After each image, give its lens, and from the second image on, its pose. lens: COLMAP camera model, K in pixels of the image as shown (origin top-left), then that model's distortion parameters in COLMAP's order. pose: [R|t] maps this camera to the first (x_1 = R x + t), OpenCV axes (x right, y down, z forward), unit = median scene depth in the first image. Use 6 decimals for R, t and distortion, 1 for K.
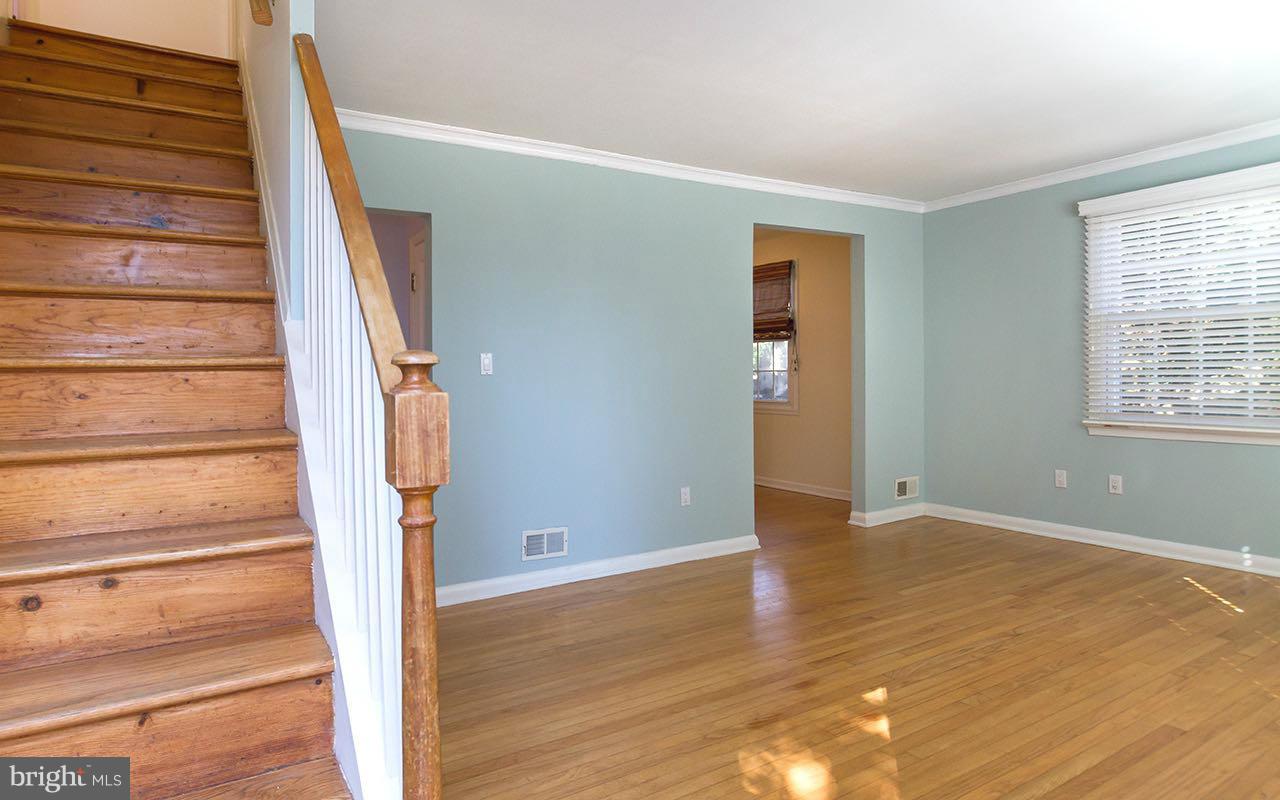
lens RADIAL K [[636.7, 0, 565.1], [0, 636.7, 401.4], [0, 0, 1]] dist [-0.015873, 0.005394]
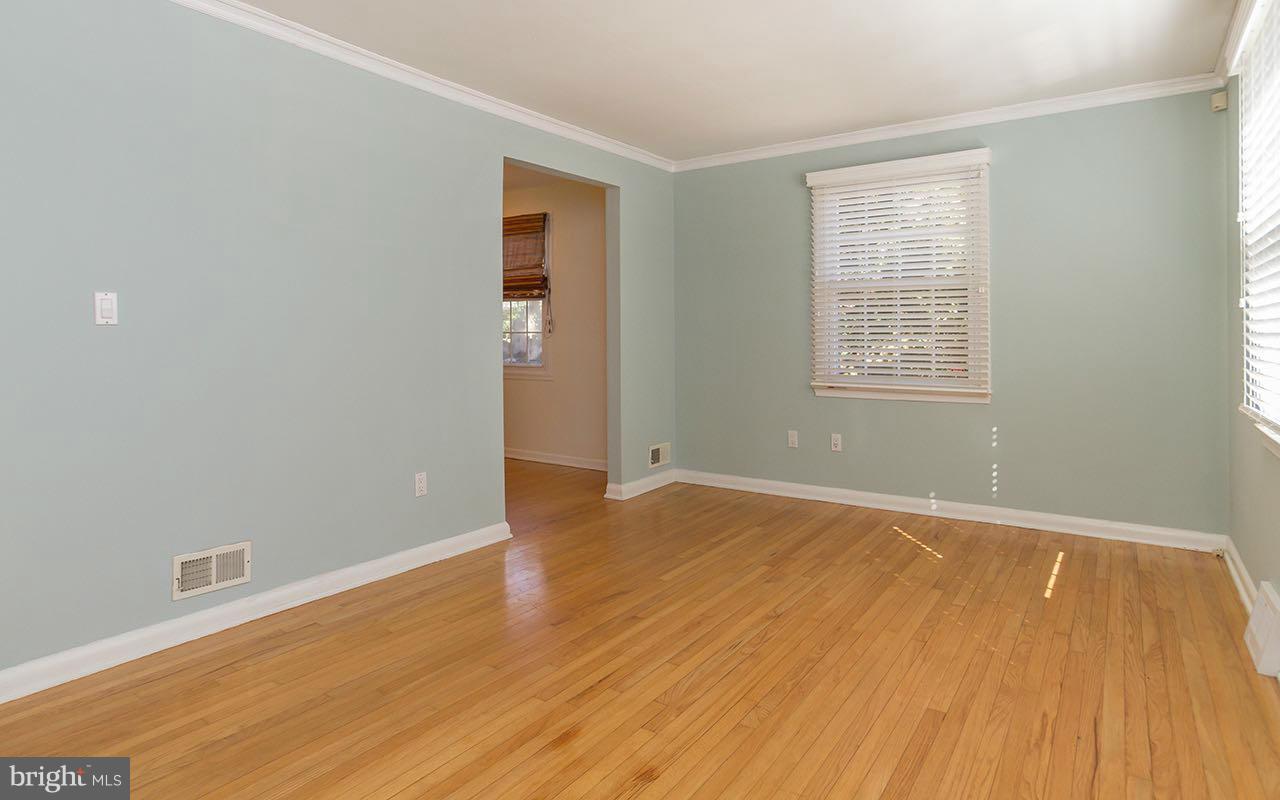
lens RADIAL K [[659.1, 0, 598.7], [0, 659.1, 343.0], [0, 0, 1]] dist [-0.018799, 0.001136]
pose [[0.912139, 0.009553, 0.409769, 0.058235], [0.005023, 0.999393, -0.034479, 0.000937], [-0.409850, 0.033508, 0.911537, 0.163681]]
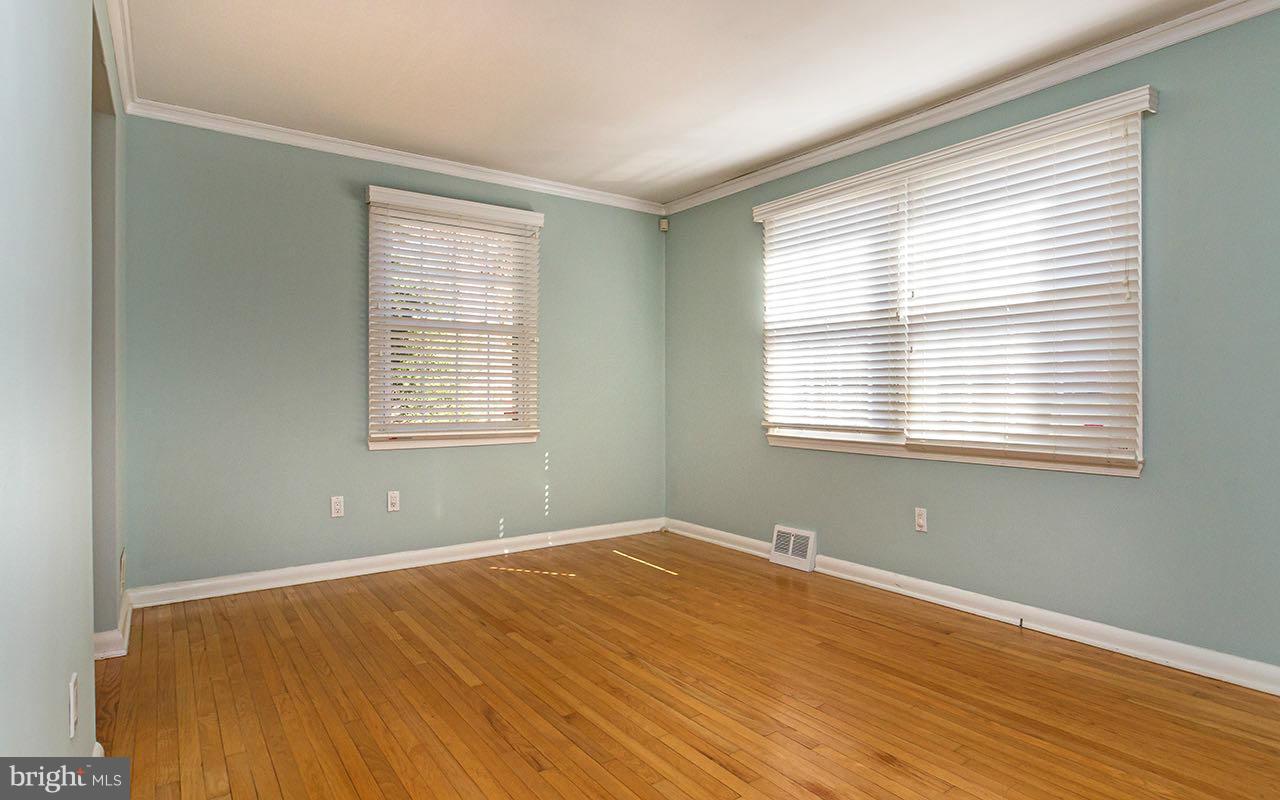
lens RADIAL K [[734.9, 0, 645.2], [0, 734.9, 408.0], [0, 0, 1]] dist [-0.030275, 0.009057]
pose [[-0.132321, -0.007070, 0.991182, -0.270124], [0.036430, 0.999264, 0.011991, -0.004645], [-0.990537, 0.037695, -0.131966, 0.837107]]
